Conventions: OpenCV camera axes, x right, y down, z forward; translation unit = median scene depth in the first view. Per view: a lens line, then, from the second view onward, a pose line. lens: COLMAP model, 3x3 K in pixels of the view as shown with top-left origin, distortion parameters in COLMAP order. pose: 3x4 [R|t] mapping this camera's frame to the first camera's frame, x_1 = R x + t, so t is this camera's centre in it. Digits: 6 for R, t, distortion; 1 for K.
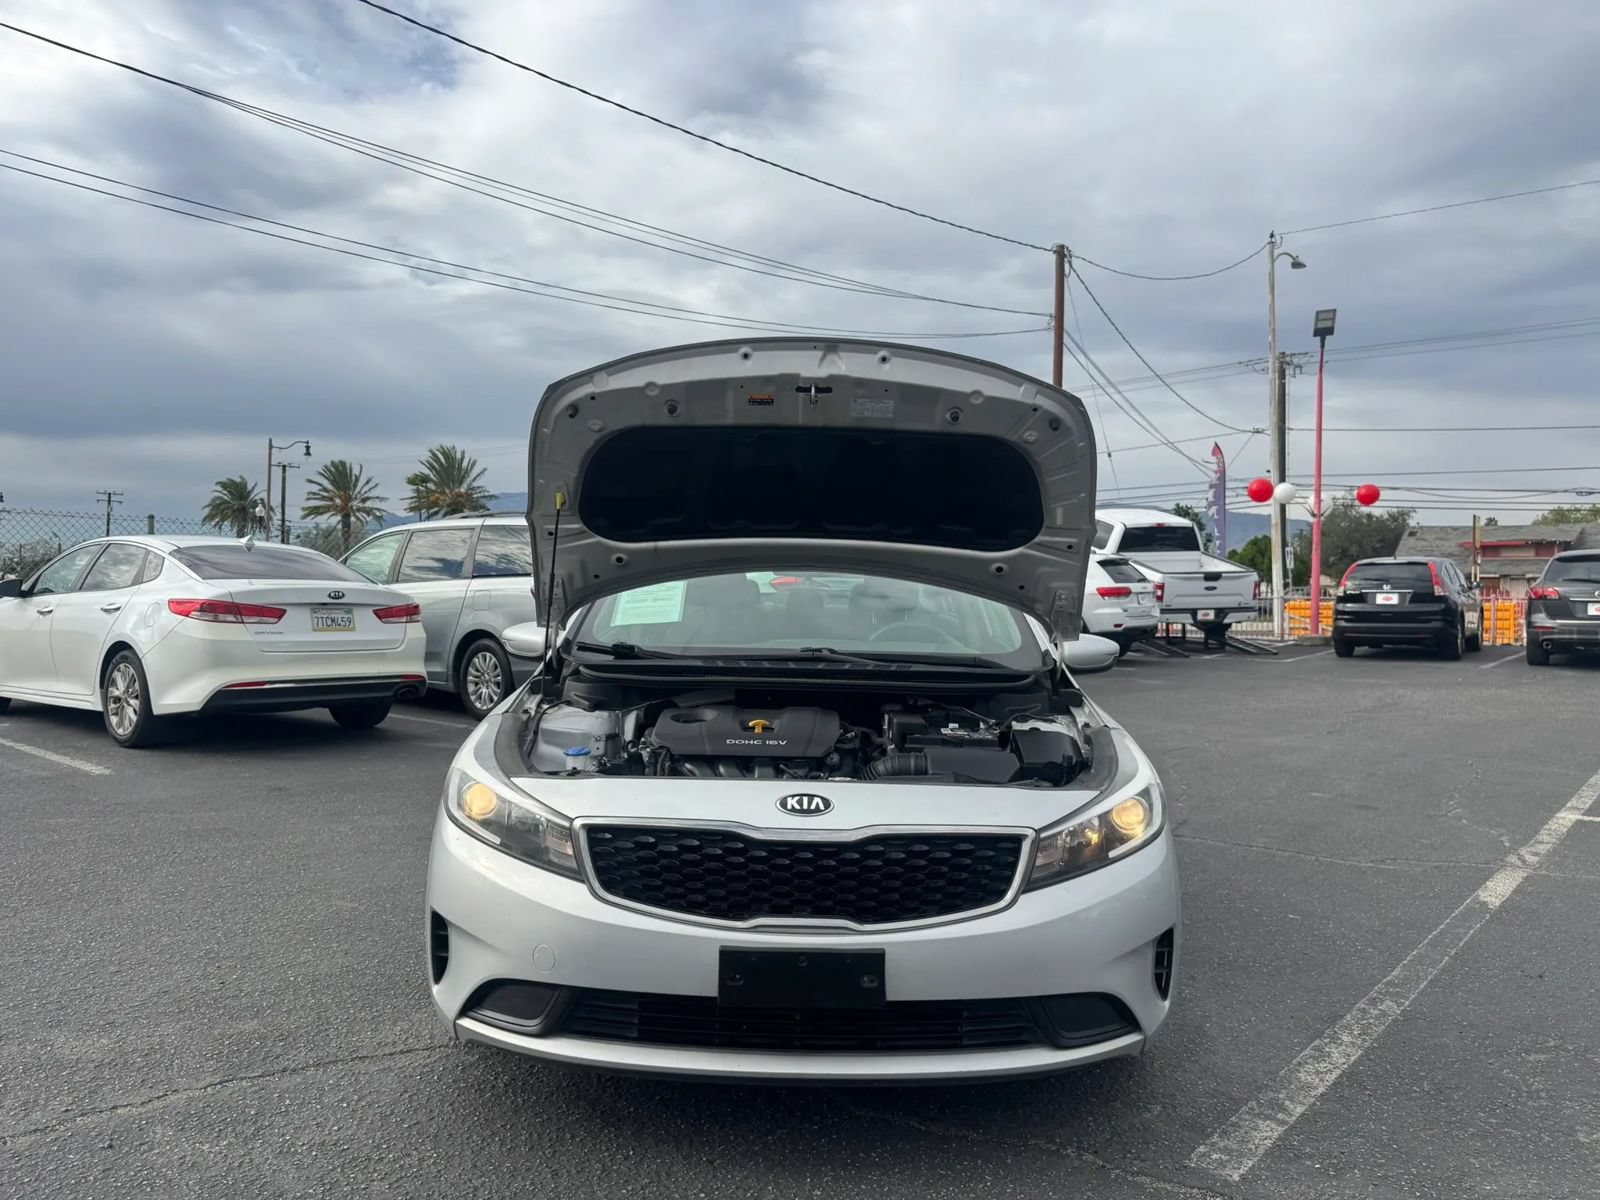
lens RADIAL K [[1164.5, 0, 790.3], [0, 1164.5, 639.8], [0, 0, 1]] dist [0.086271, -0.118967]
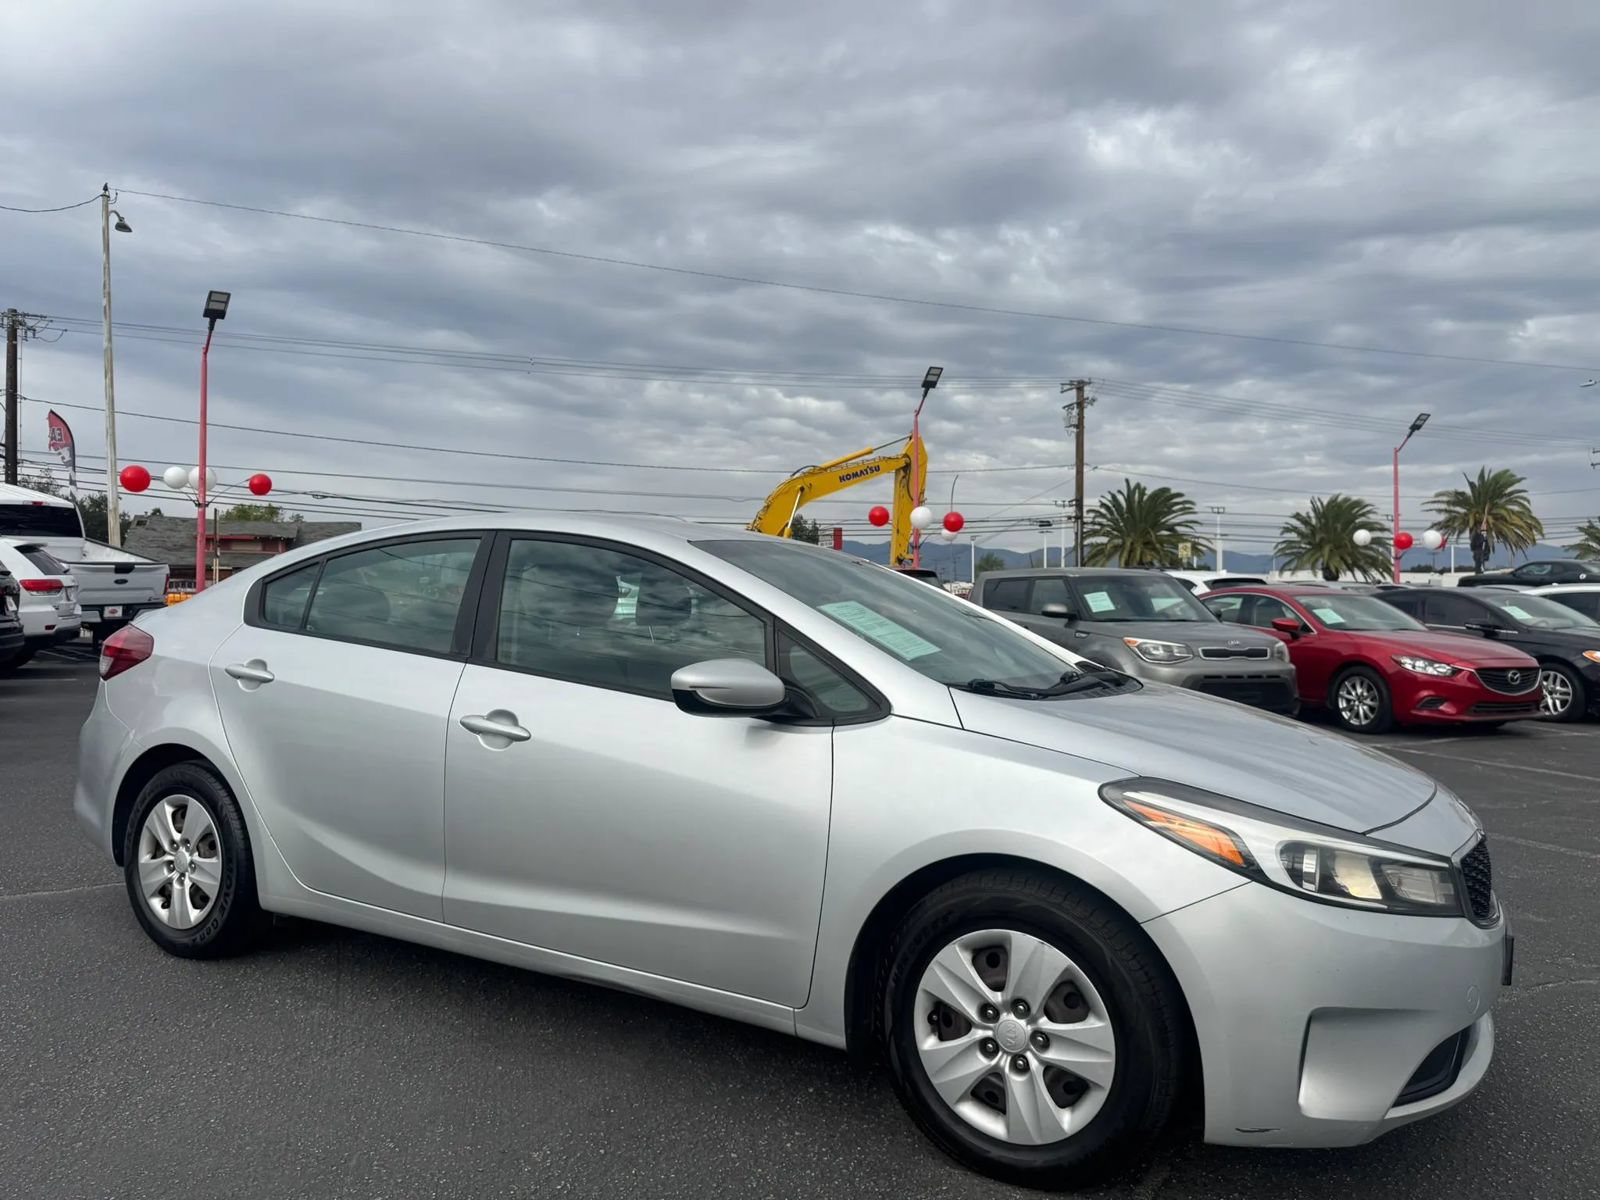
lens RADIAL K [[1162.0, 0, 790.7], [0, 1162.0, 643.8], [0, 0, 1]] dist [0.103663, -0.152586]
pose [[0.456819, -0.037465, 0.888770, -0.195557], [0.025099, 0.999258, 0.029222, -0.010649], [-0.889206, 0.008958, 0.457420, 0.153376]]
